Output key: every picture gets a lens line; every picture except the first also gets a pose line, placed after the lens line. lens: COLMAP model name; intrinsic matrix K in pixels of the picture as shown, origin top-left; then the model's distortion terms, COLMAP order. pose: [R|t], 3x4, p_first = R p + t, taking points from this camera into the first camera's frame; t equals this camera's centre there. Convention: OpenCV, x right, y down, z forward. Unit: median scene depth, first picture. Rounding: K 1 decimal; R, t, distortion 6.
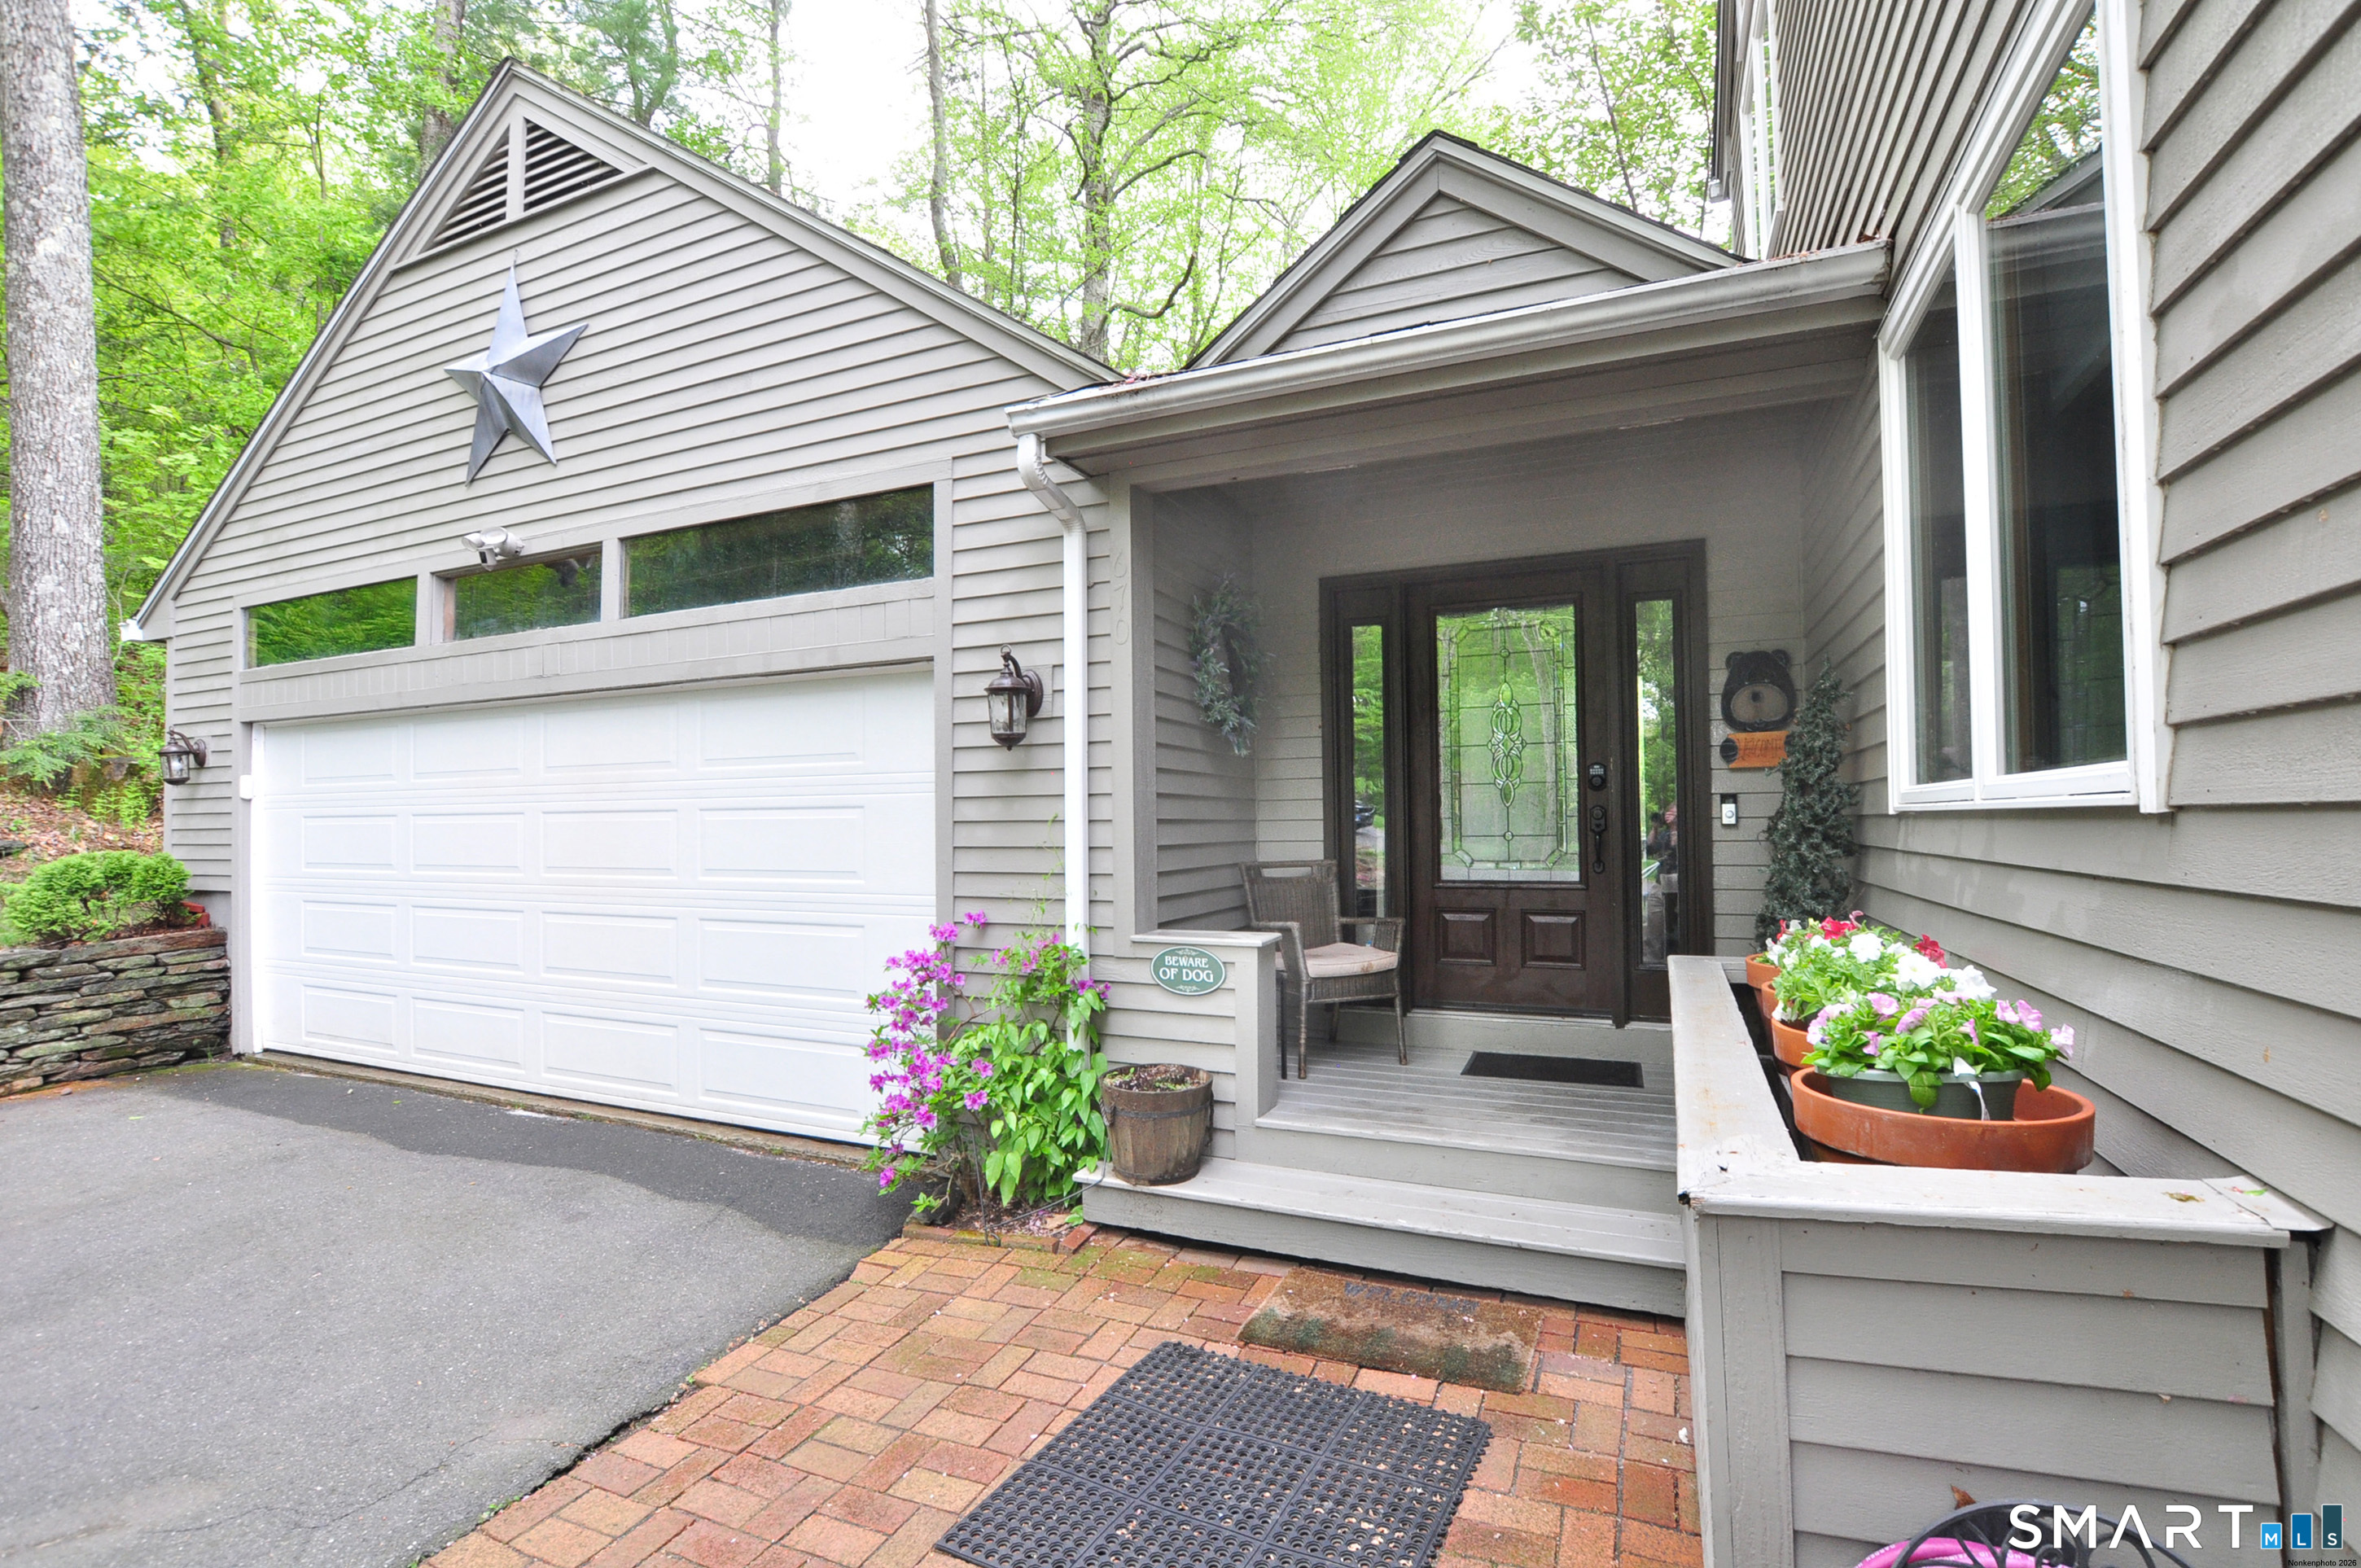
lens RADIAL K [[1039.8, 0, 1180.5], [0, 1039.8, 784.0], [0, 0, 1]] dist [-0.032537, 0.051038]
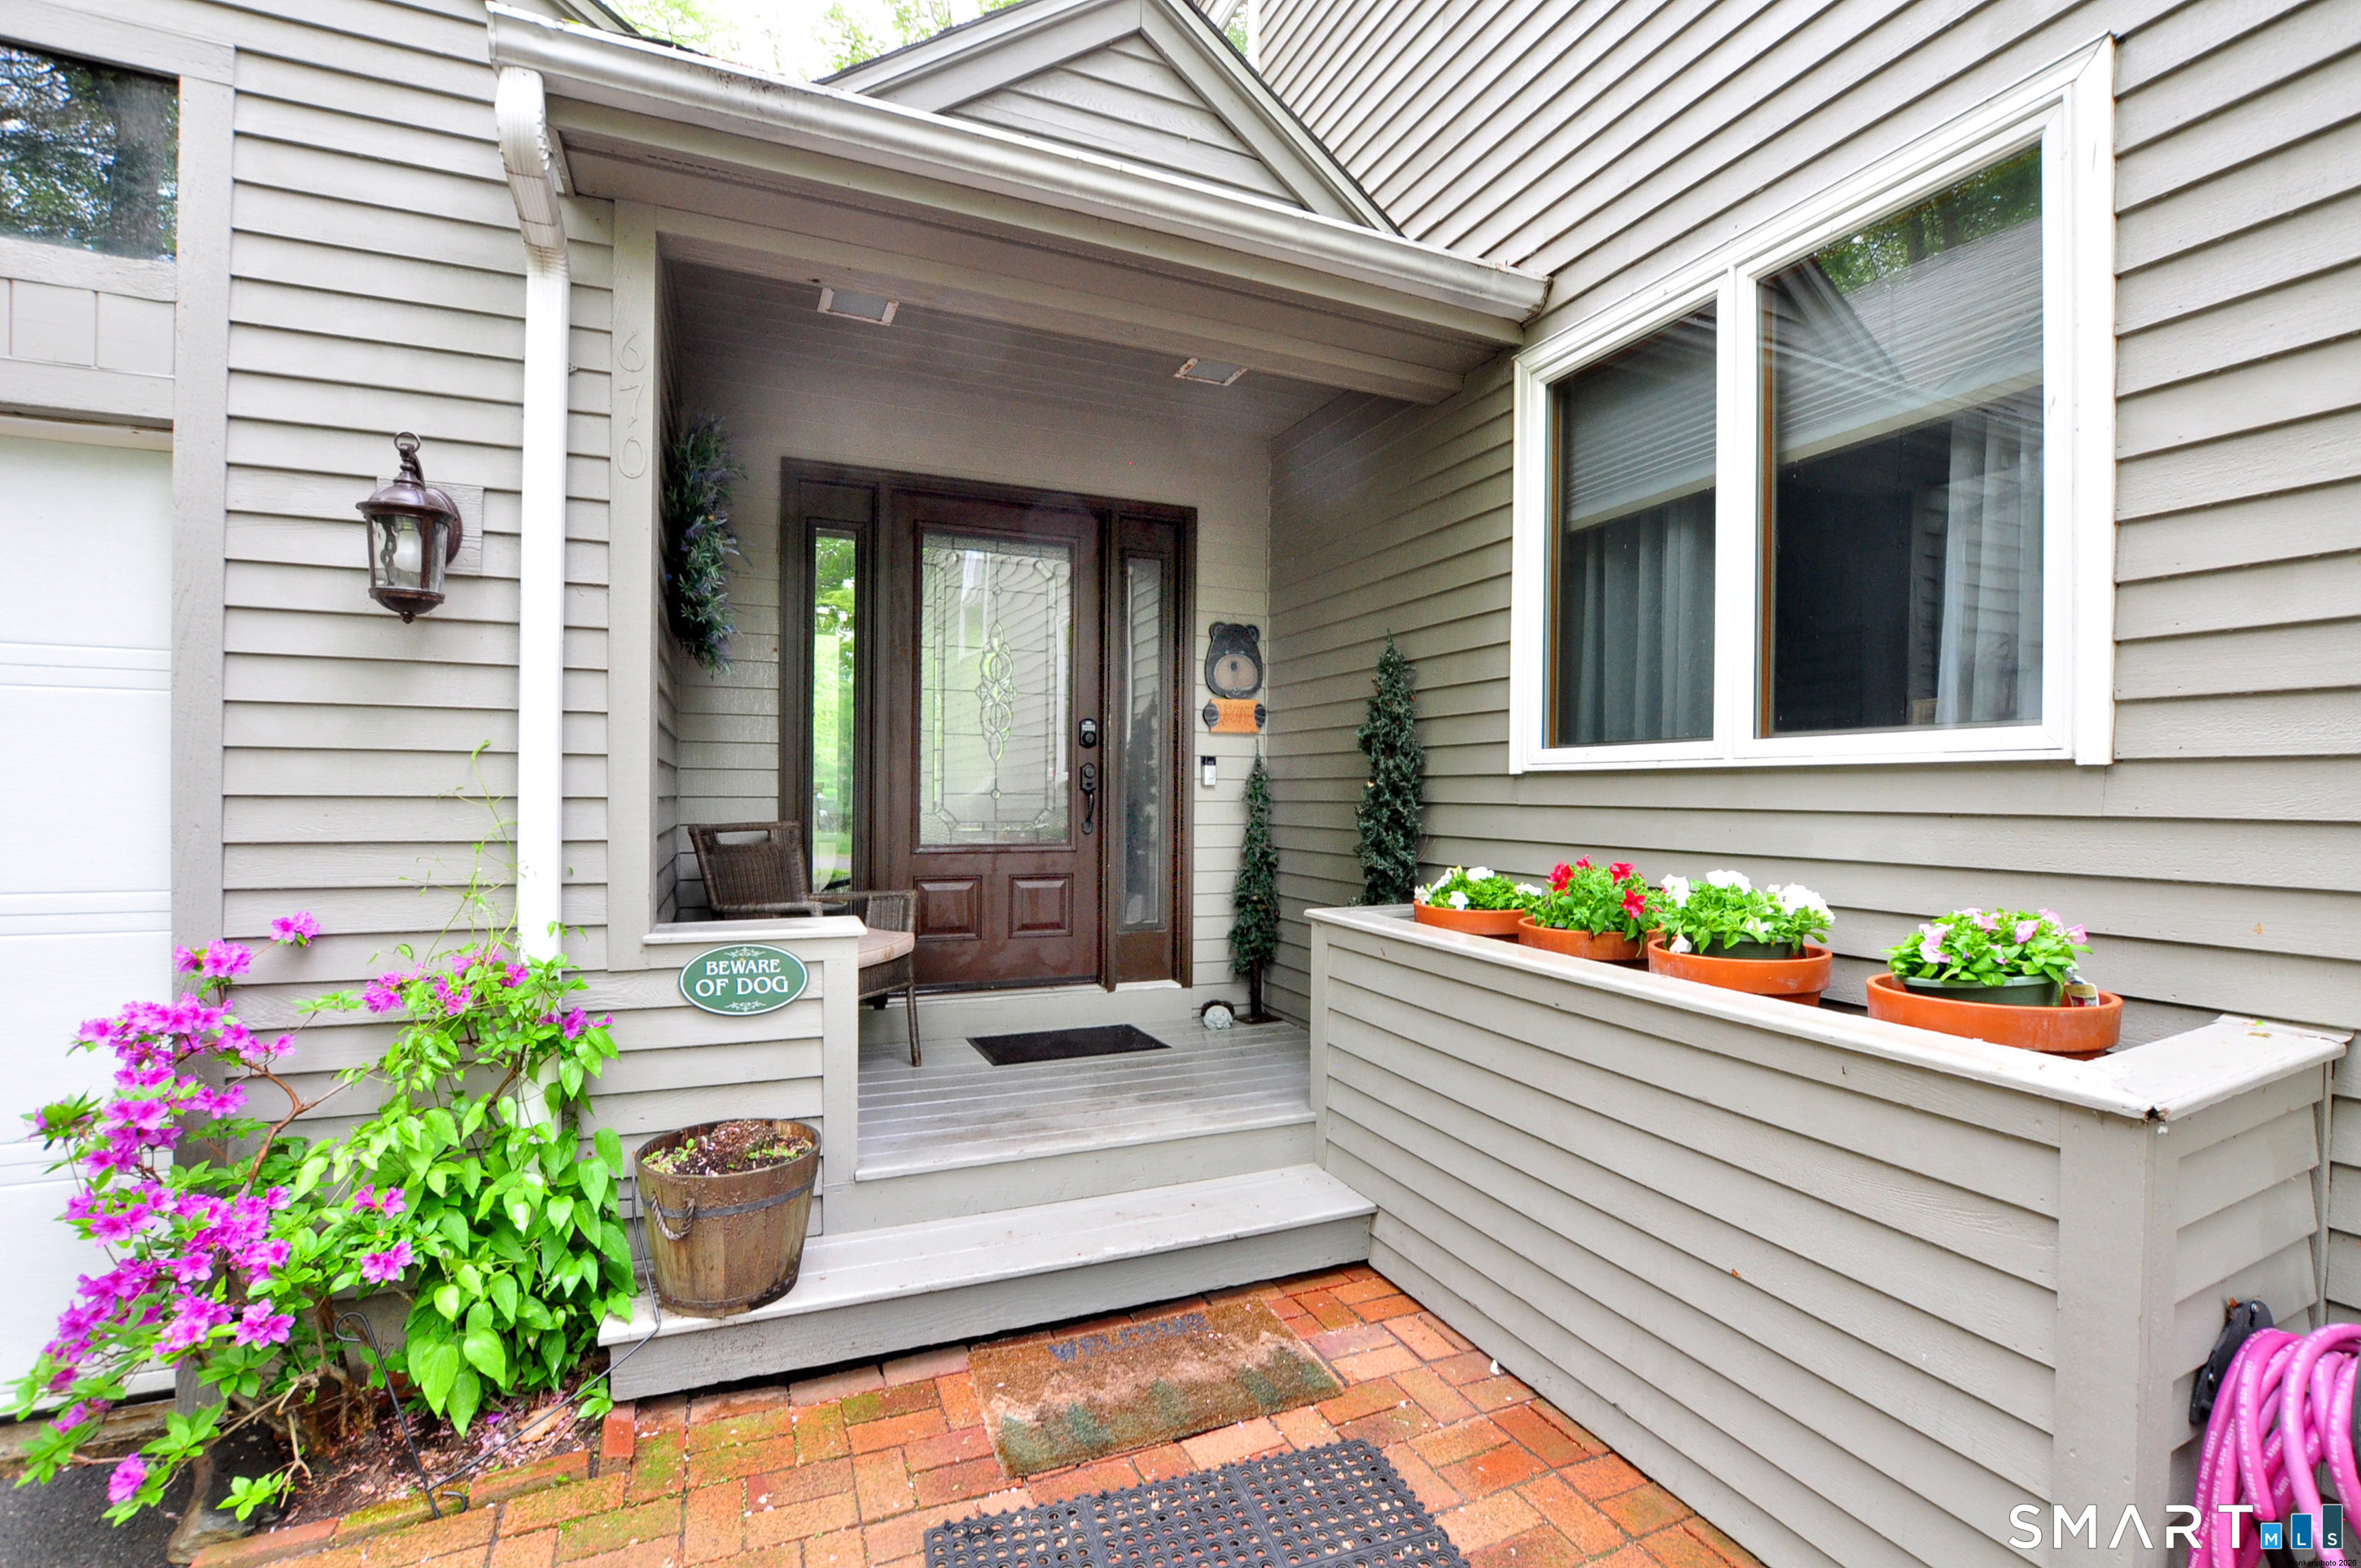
lens RADIAL K [[1050.6, 0, 1175.7], [0, 1050.6, 786.7], [0, 0, 1]] dist [-0.012723, 0.000232]
pose [[0.685592, 0.021102, 0.727680, -0.301053], [-0.043999, 0.998954, 0.012485, 0.031712], [-0.726655, -0.040577, 0.685803, 0.326059]]
